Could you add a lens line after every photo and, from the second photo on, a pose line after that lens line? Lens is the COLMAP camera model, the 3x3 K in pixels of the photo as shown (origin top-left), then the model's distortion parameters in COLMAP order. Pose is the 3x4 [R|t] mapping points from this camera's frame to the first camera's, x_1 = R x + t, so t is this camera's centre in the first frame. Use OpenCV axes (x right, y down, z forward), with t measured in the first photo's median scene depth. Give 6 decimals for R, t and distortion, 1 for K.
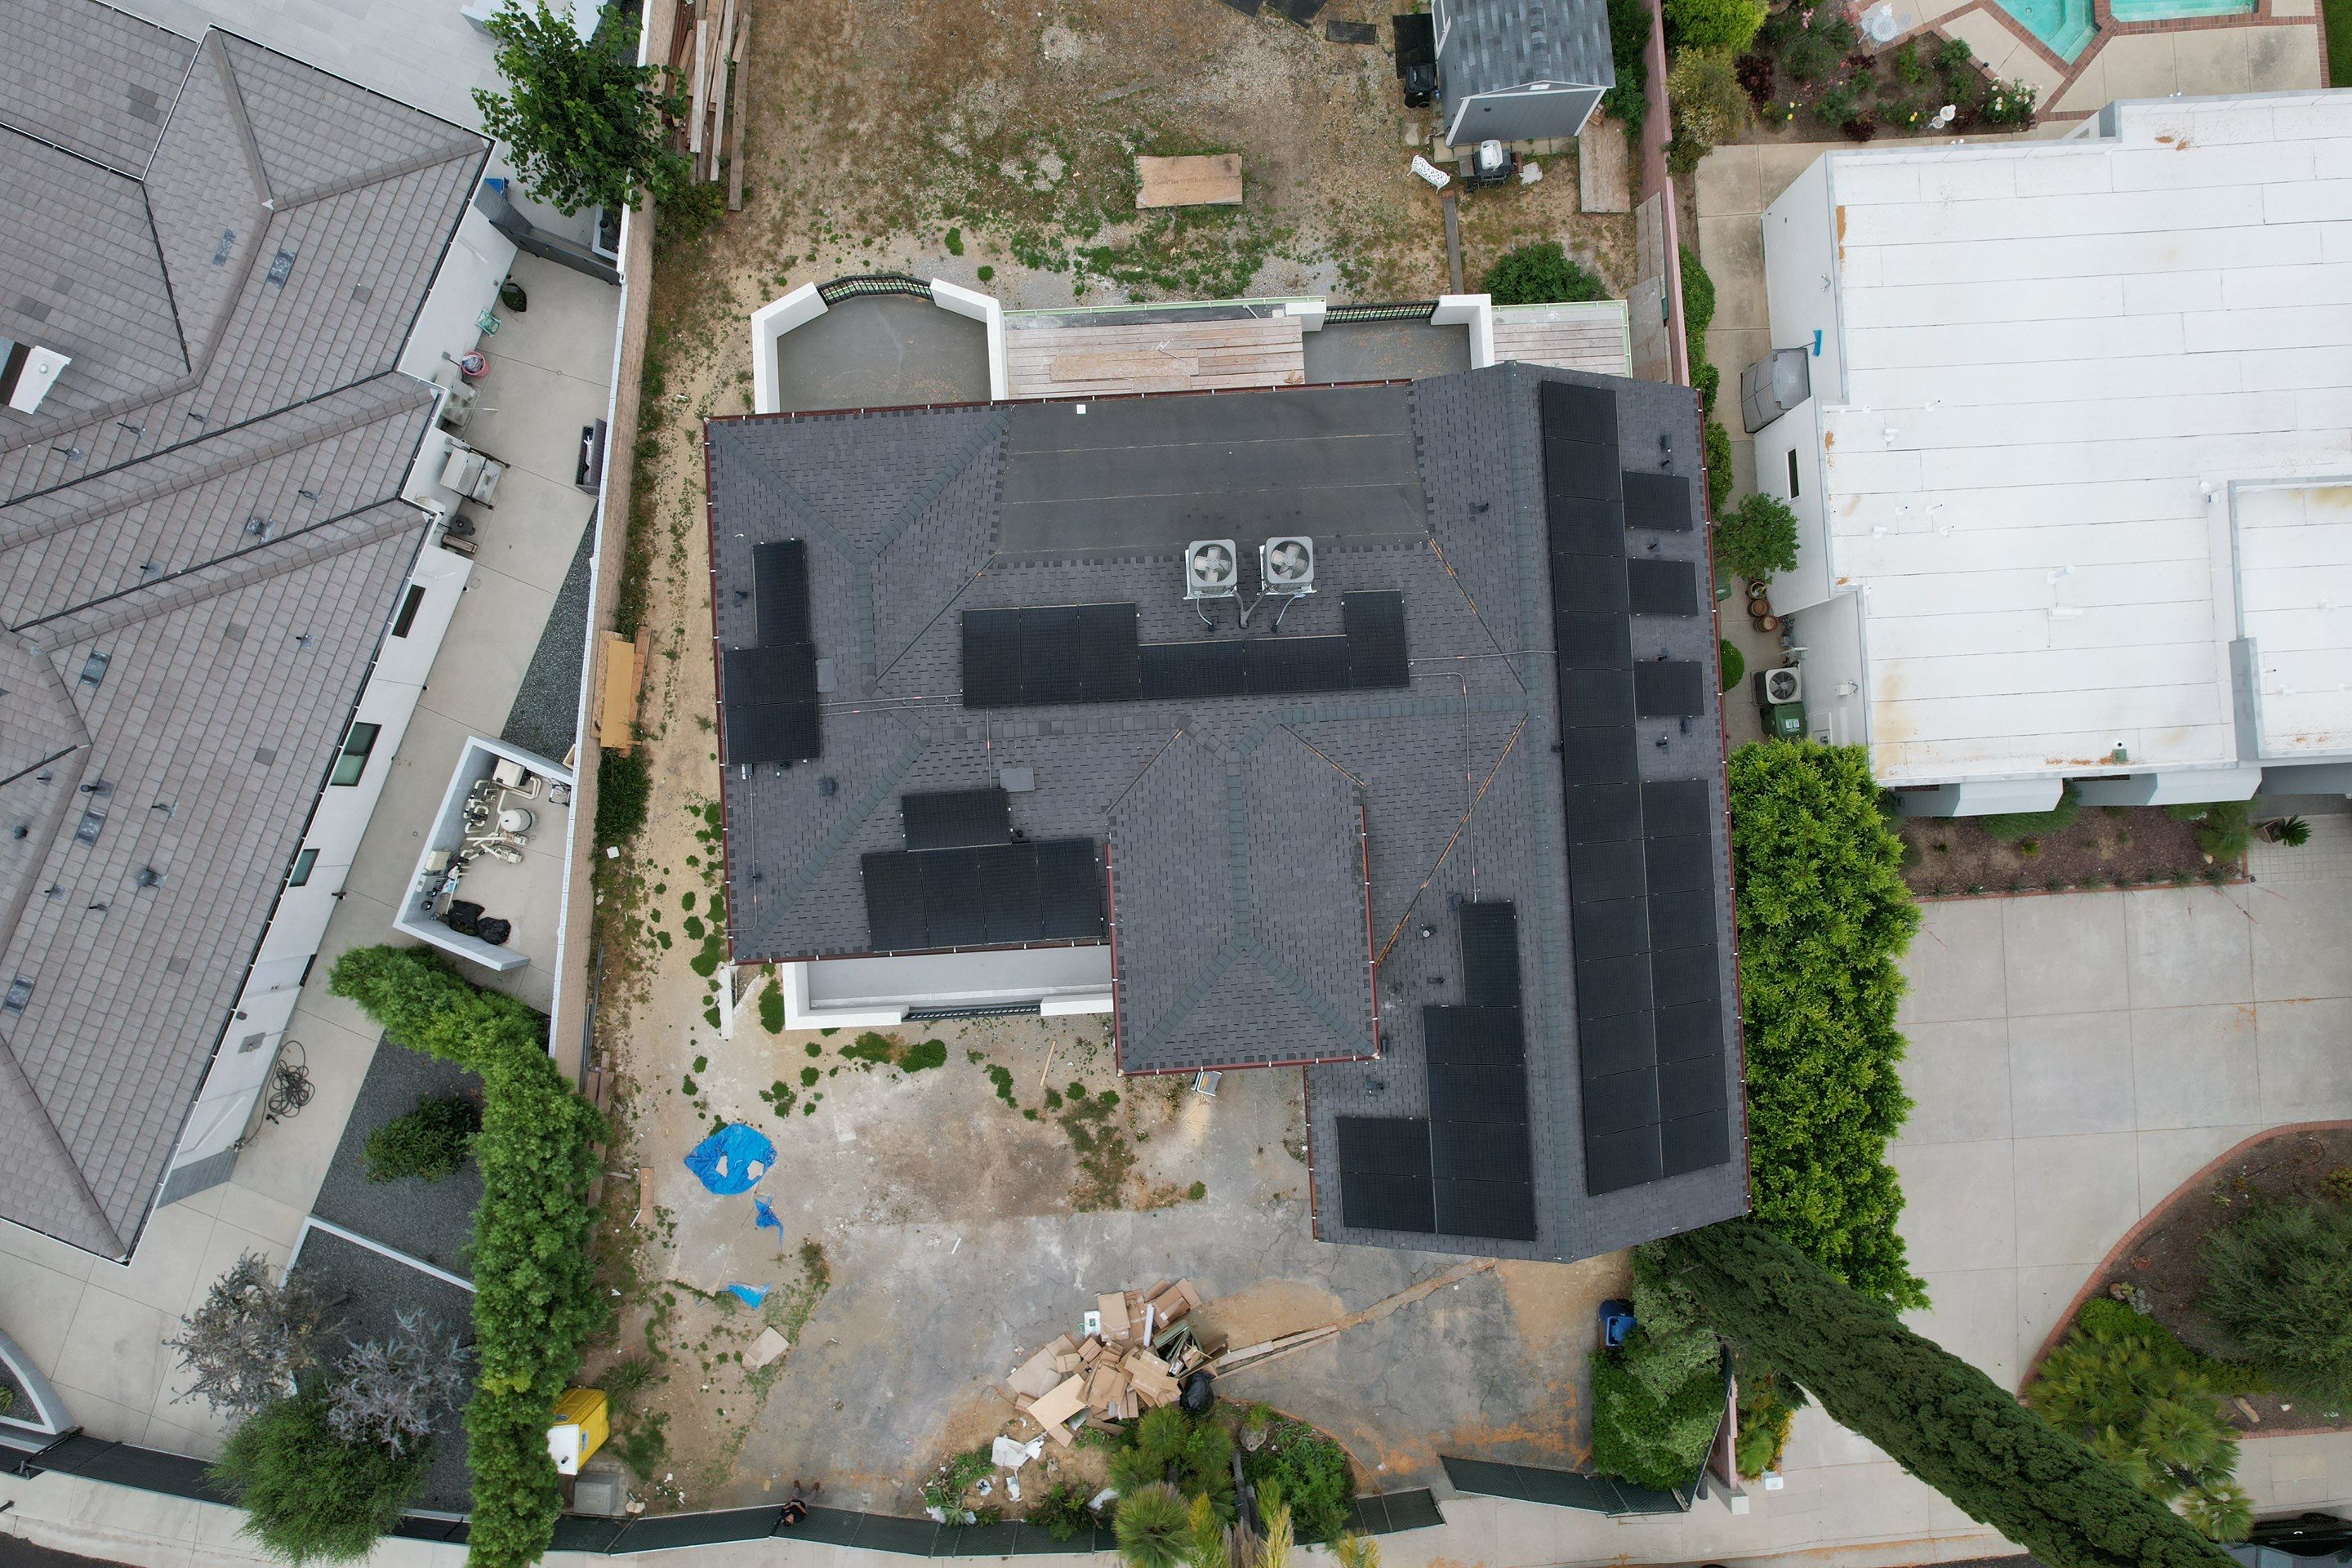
lens RADIAL K [[1509.7, 0, 1177.2], [0, 1509.7, 785.4], [0, 0, 1]] dist [-0.078873, 0.070126]
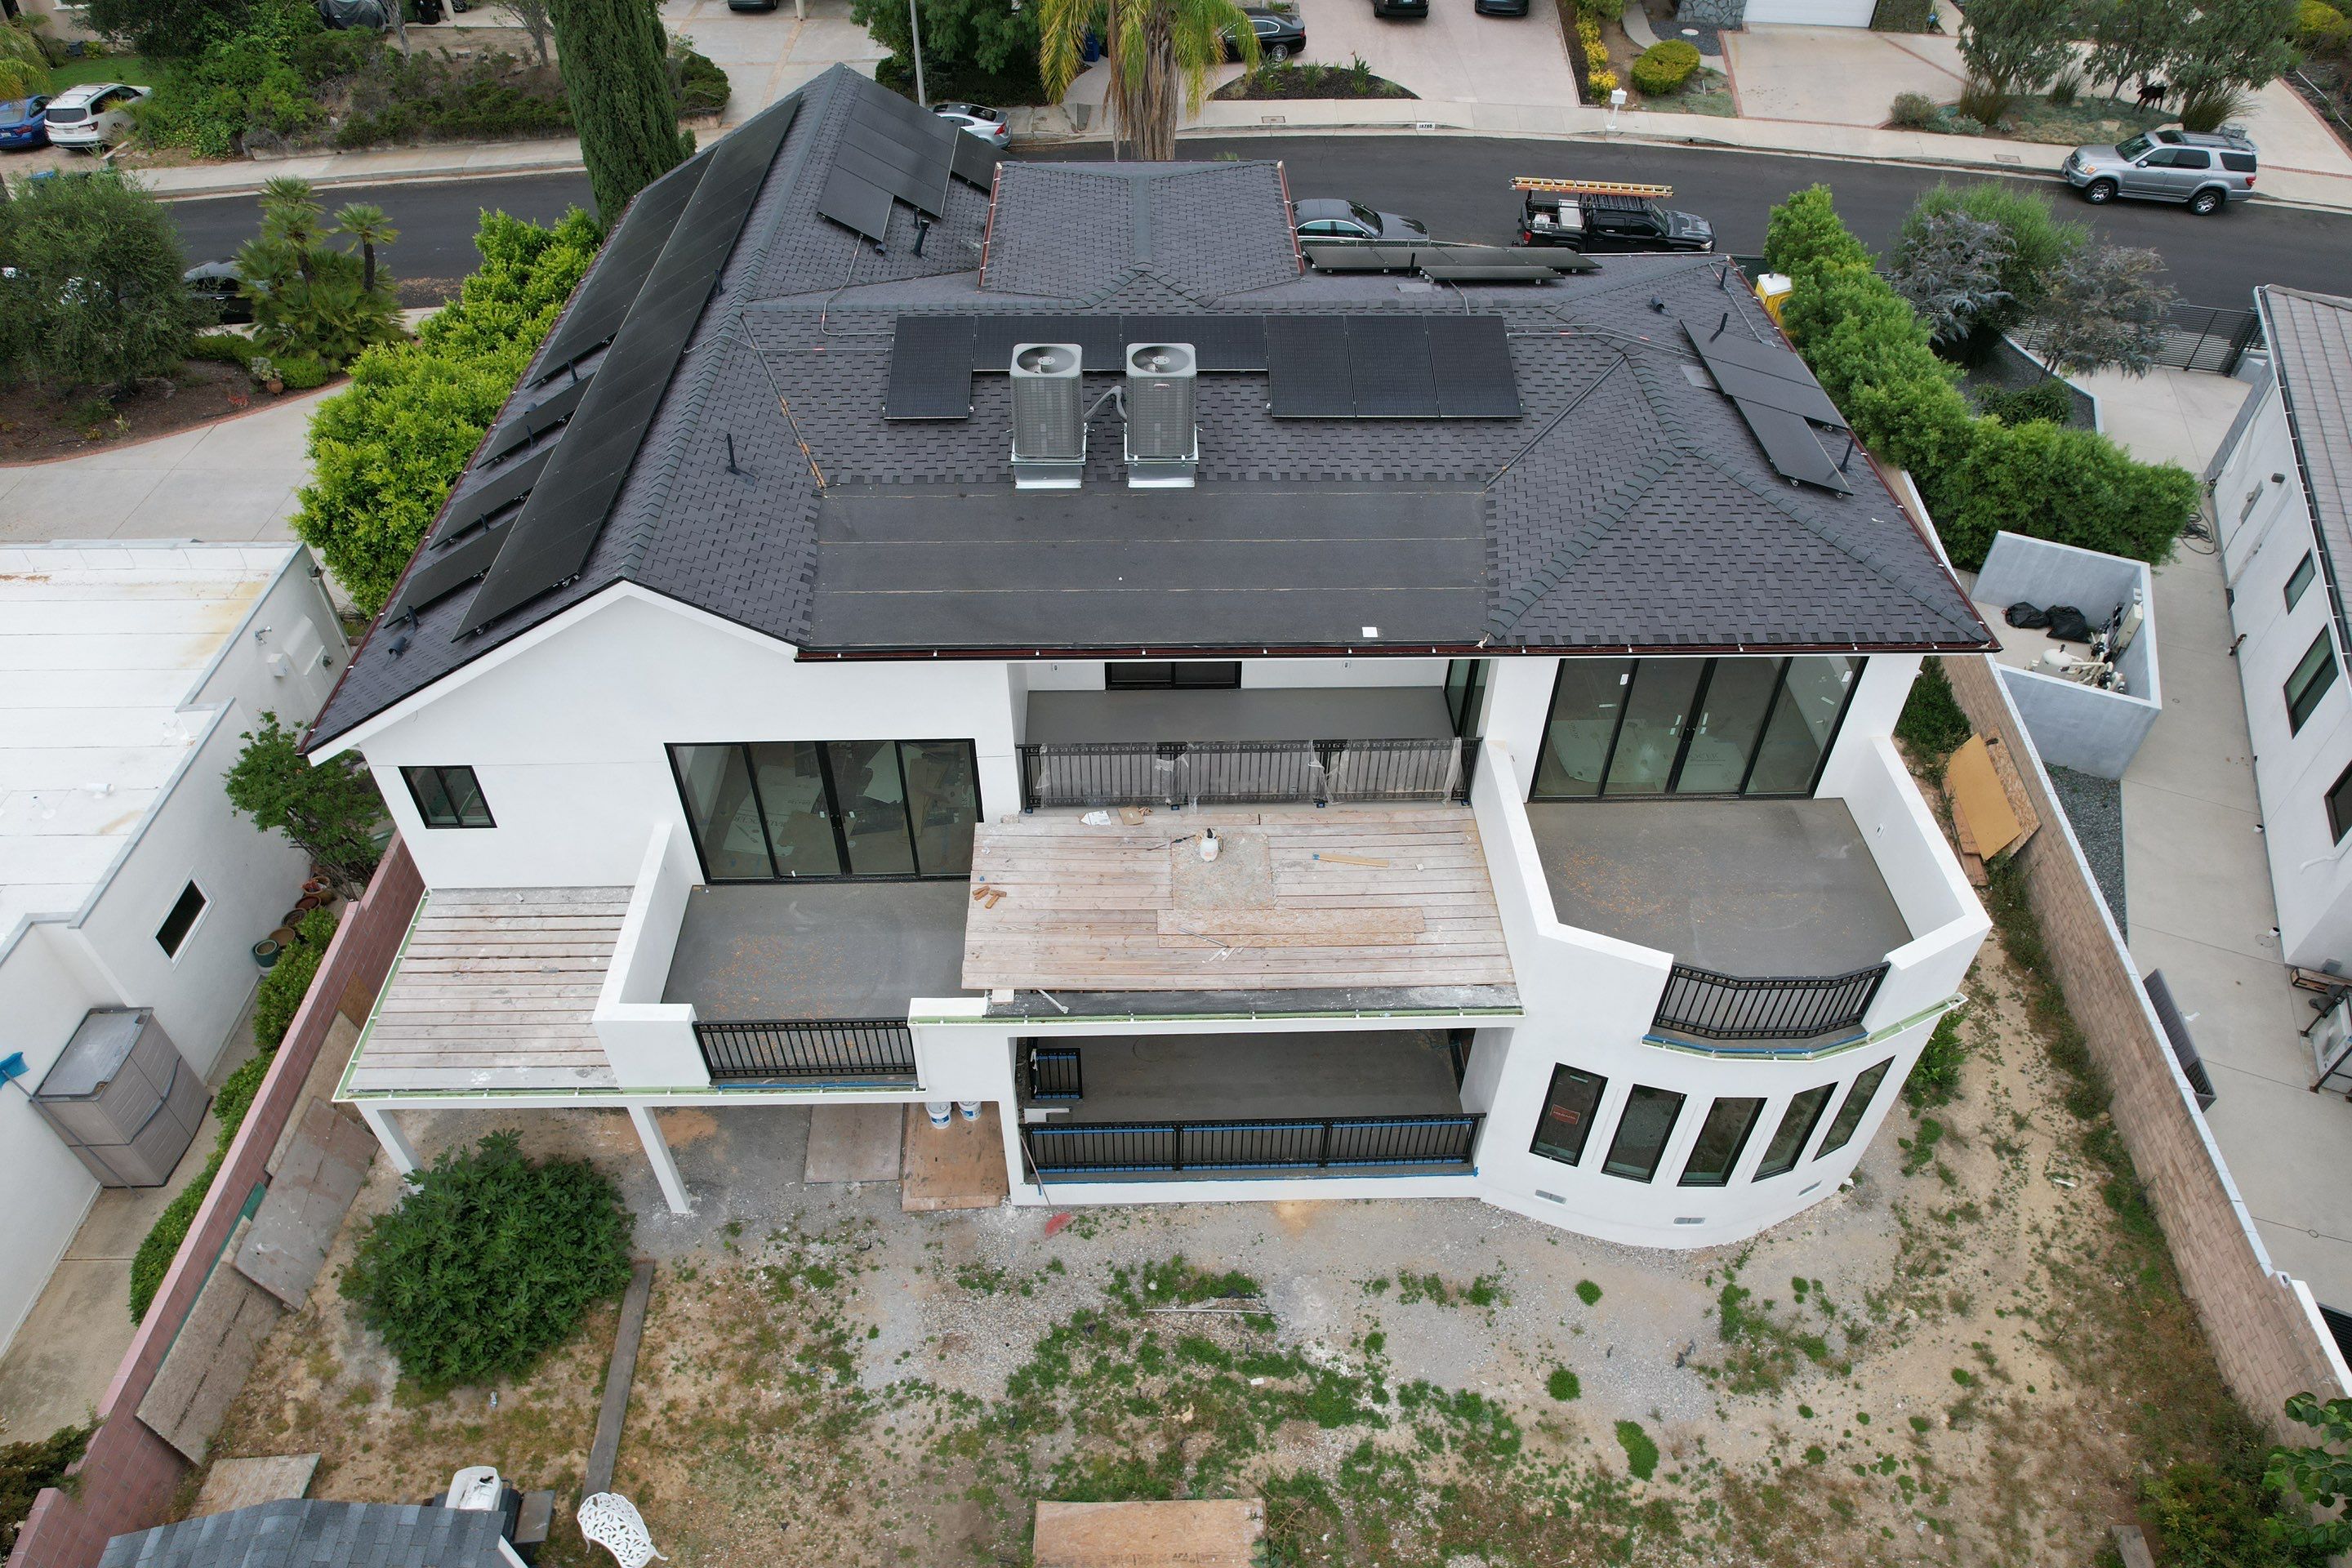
lens RADIAL K [[1509.7, 0, 1179.2], [0, 1509.7, 783.3], [0, 0, 1]] dist [-0.078873, 0.070126]
pose [[-0.999426, -0.033481, 0.005145, 0.004349], [0.026156, -0.666220, 0.745297, -0.585105], [-0.021526, 0.745003, 0.666713, 0.523320]]
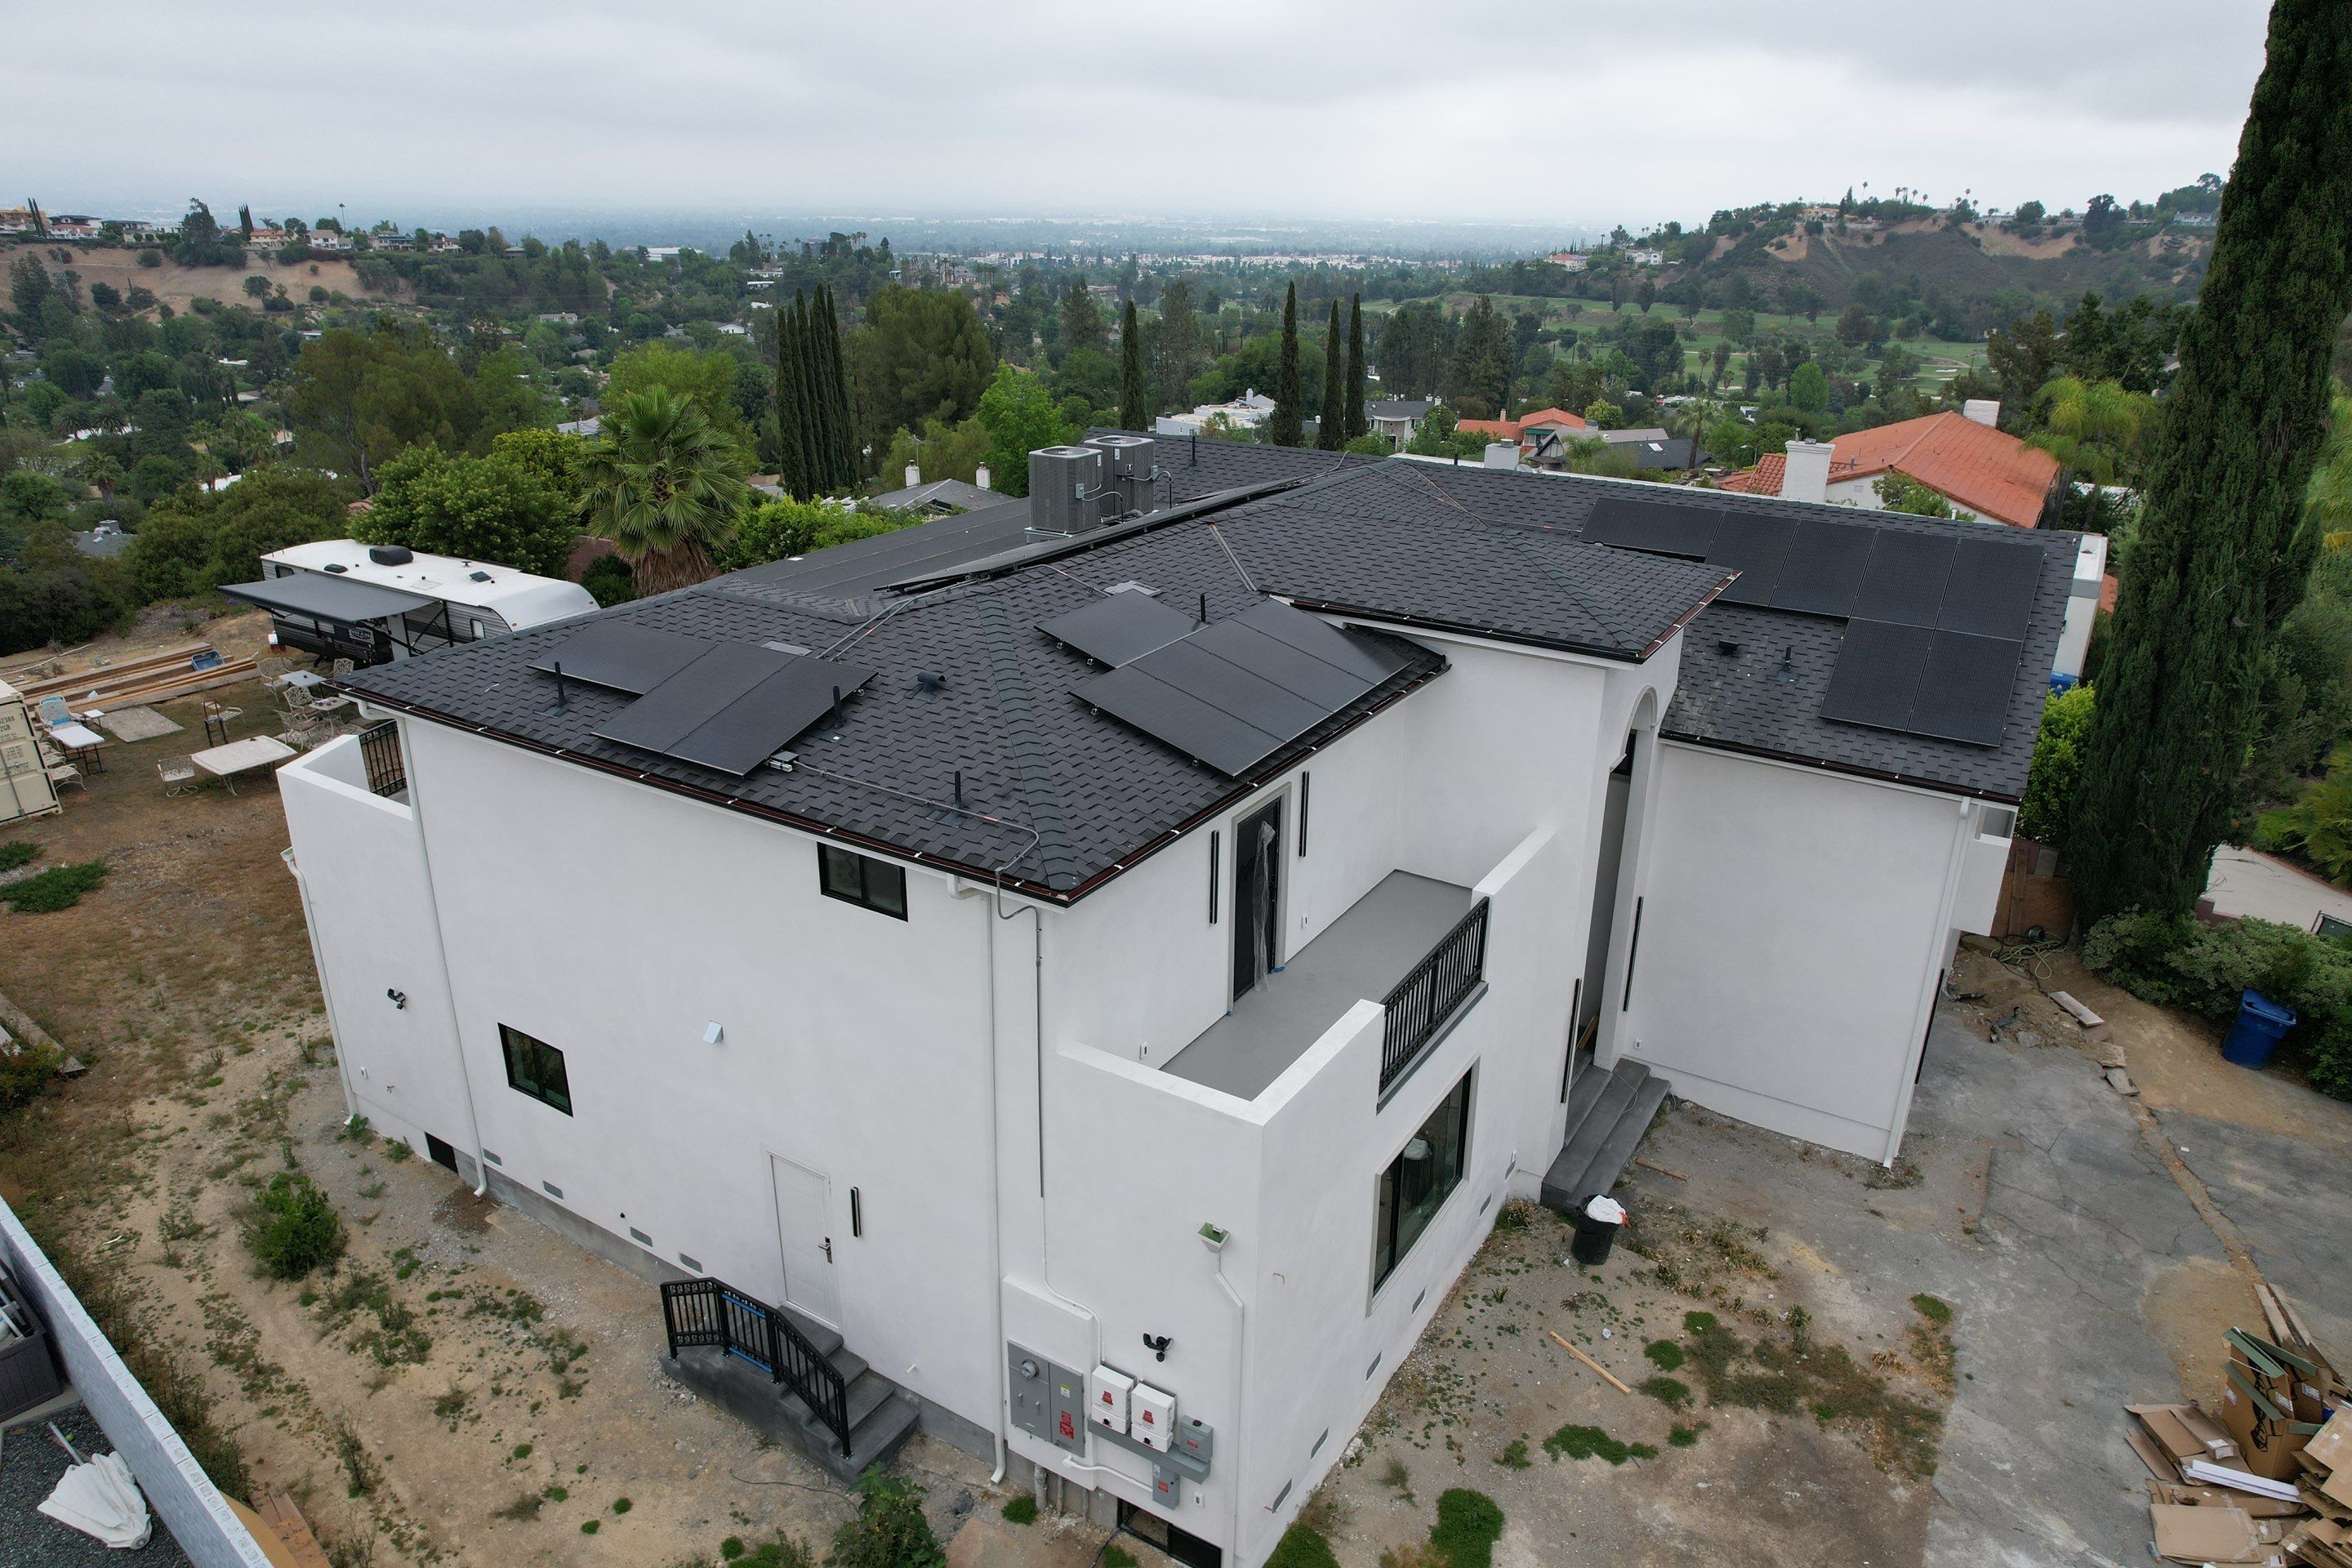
lens RADIAL K [[1509.7, 0, 1182.3], [0, 1509.7, 787.4], [0, 0, 1]] dist [-0.078873, 0.070126]
pose [[0.572822, -0.301971, 0.762029, -0.465305], [0.819314, 0.238696, -0.521295, 0.280606], [-0.024477, 0.922951, 0.384139, 0.644630]]
